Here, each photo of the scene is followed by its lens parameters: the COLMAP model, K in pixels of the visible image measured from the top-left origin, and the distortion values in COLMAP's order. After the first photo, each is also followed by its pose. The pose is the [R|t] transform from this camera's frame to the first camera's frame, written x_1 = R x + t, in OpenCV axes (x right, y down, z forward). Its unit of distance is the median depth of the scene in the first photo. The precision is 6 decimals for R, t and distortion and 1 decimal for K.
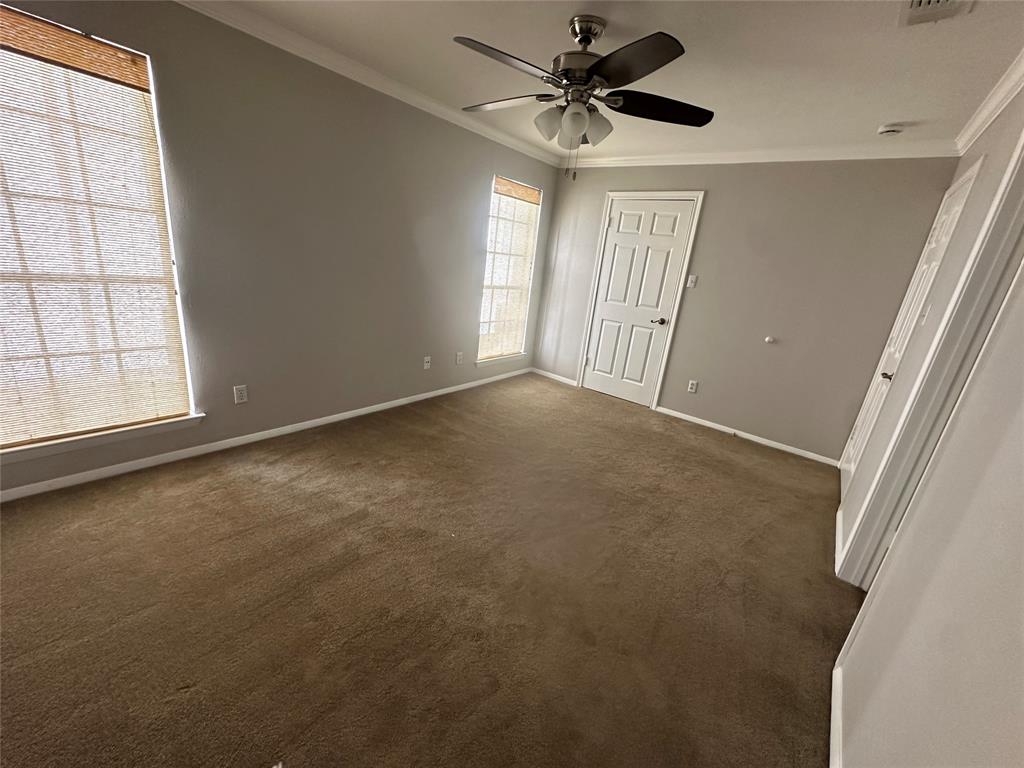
lens RADIAL K [[410.1, 0, 515.6], [0, 410.1, 382.8], [0, 0, 1]] dist [0.003177, 0.000279]
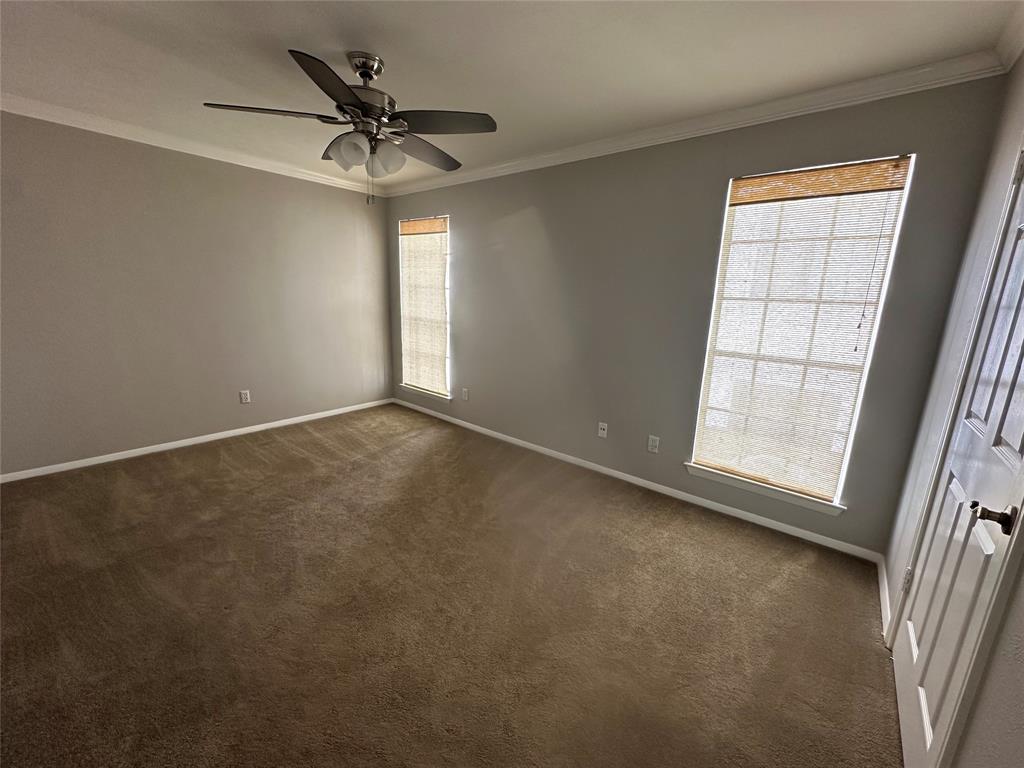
lens RADIAL K [[410.1, 0, 515.5], [0, 410.1, 387.5], [0, 0, 1]] dist [0.003177, 0.000279]
pose [[-0.017397, 0.116291, -0.993063, 0.574007], [-0.330726, 0.936635, 0.115477, -0.156472], [0.943567, 0.330440, 0.022165, 0.723794]]
